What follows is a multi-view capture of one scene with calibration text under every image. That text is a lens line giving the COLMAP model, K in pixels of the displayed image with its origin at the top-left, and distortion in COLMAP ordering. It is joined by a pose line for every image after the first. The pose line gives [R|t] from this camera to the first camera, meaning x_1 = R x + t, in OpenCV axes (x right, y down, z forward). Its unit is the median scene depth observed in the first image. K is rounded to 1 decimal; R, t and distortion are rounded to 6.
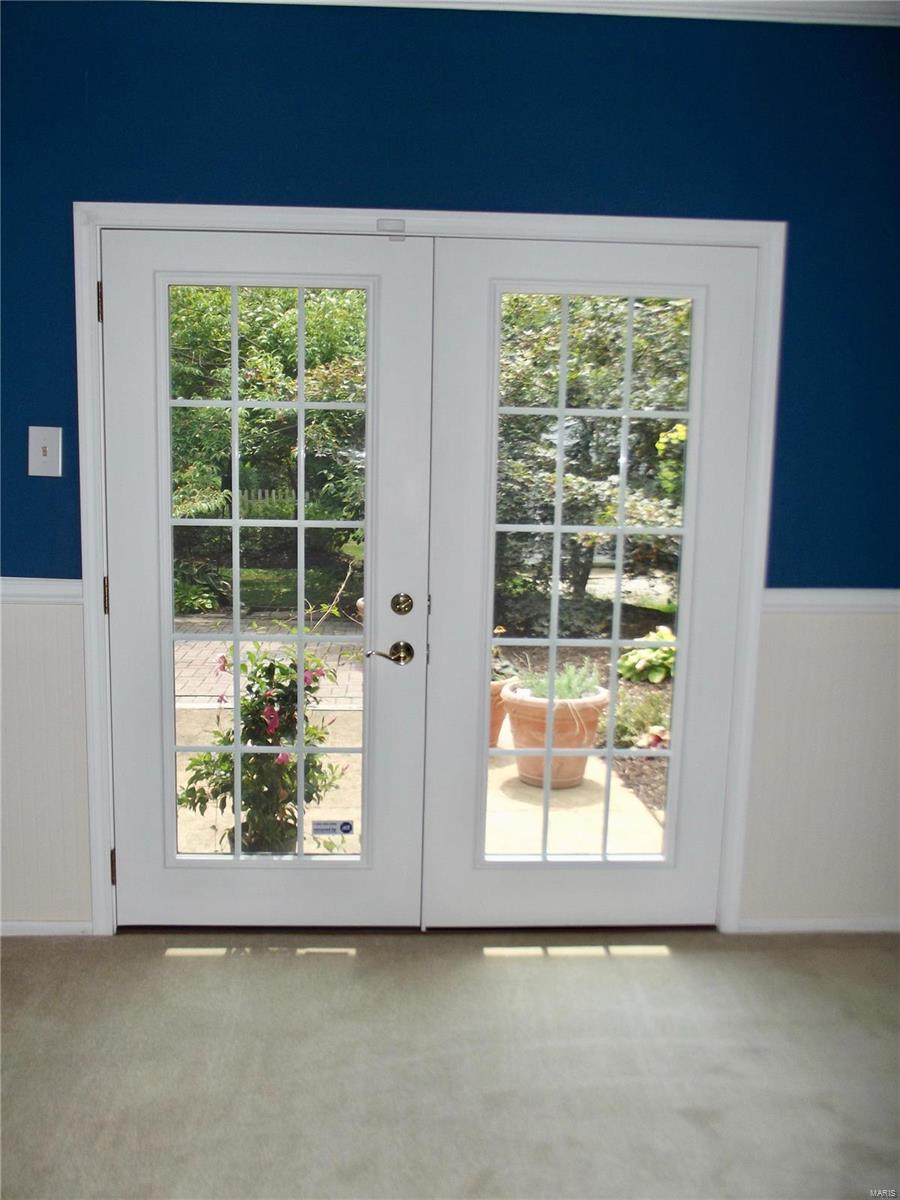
lens RADIAL K [[994.5, 0, 450.0], [0, 994.5, 600.0], [0, 0, 1]] dist [-0.035528, 0.007573]
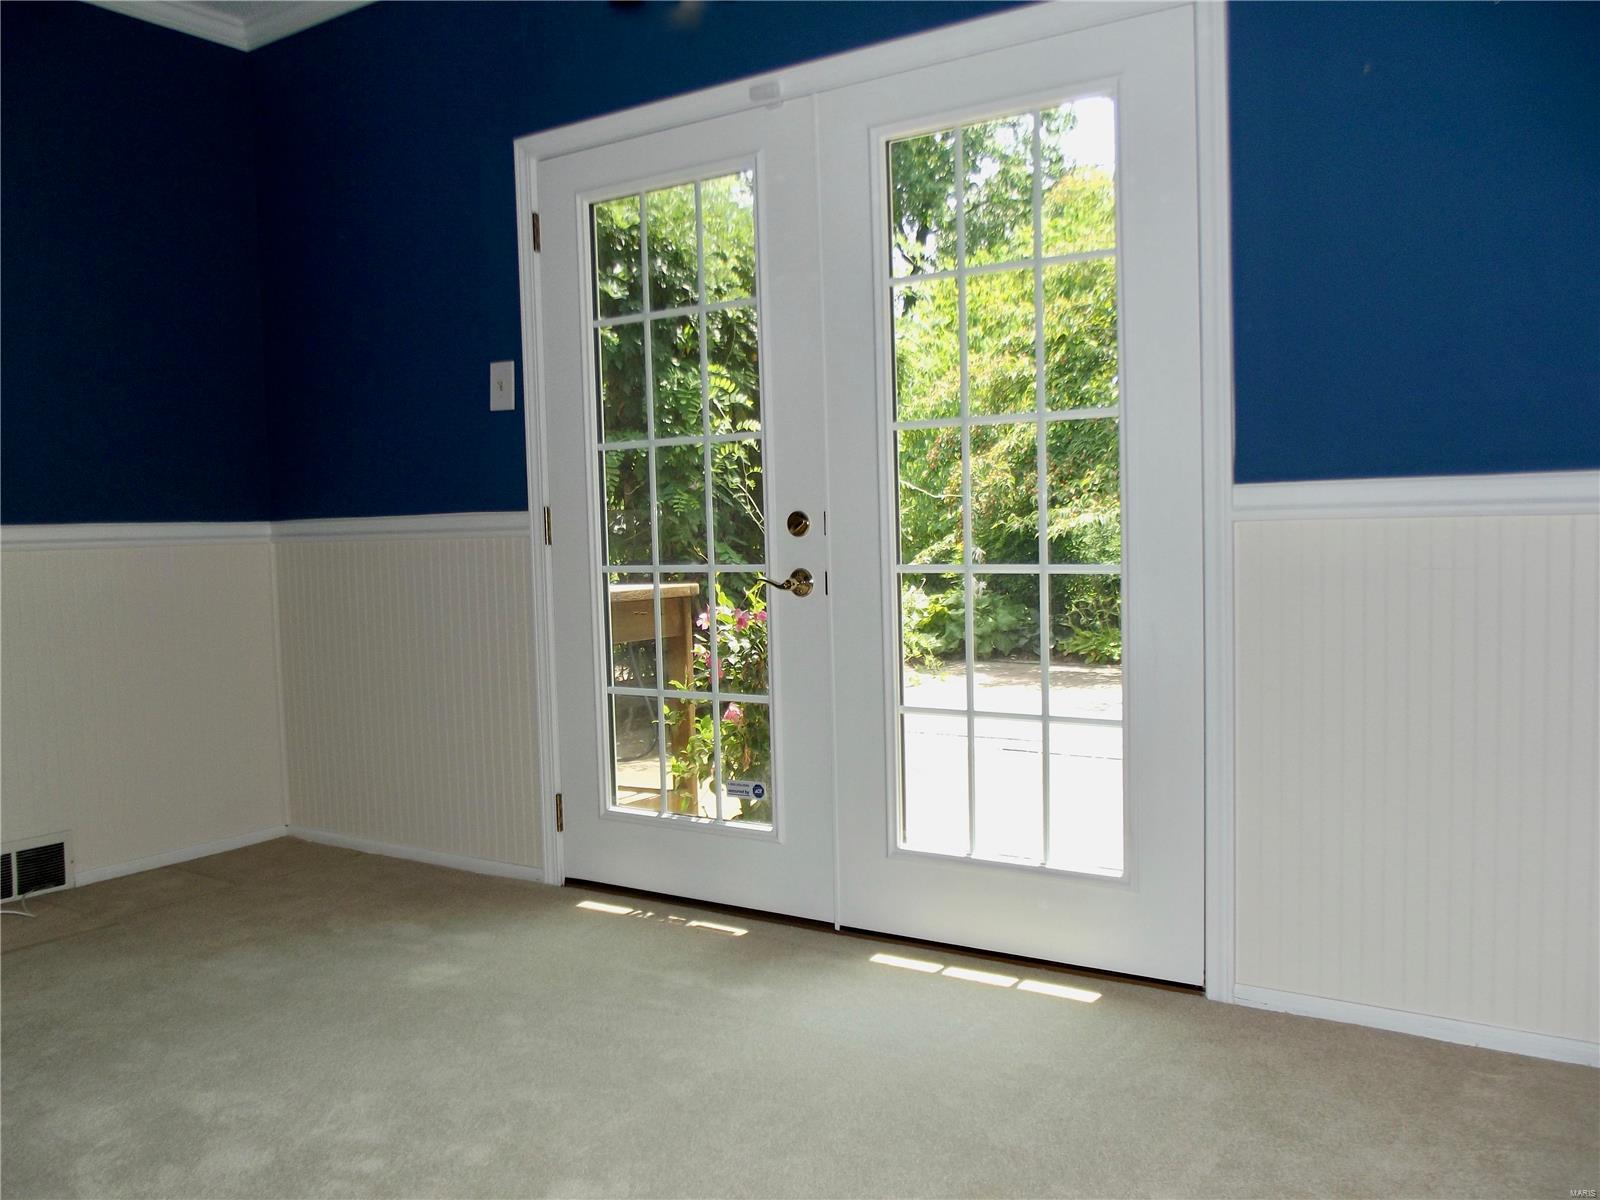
lens RADIAL K [[1326.0, 0, 800.0], [0, 1326.0, 600.0], [0, 0, 1]] dist [-0.035528, 0.007573]
pose [[0.813884, -0.001130, -0.581026, 0.602107], [-0.026310, 0.998901, -0.038797, 0.109019], [0.580431, 0.046863, 0.812960, 0.082740]]
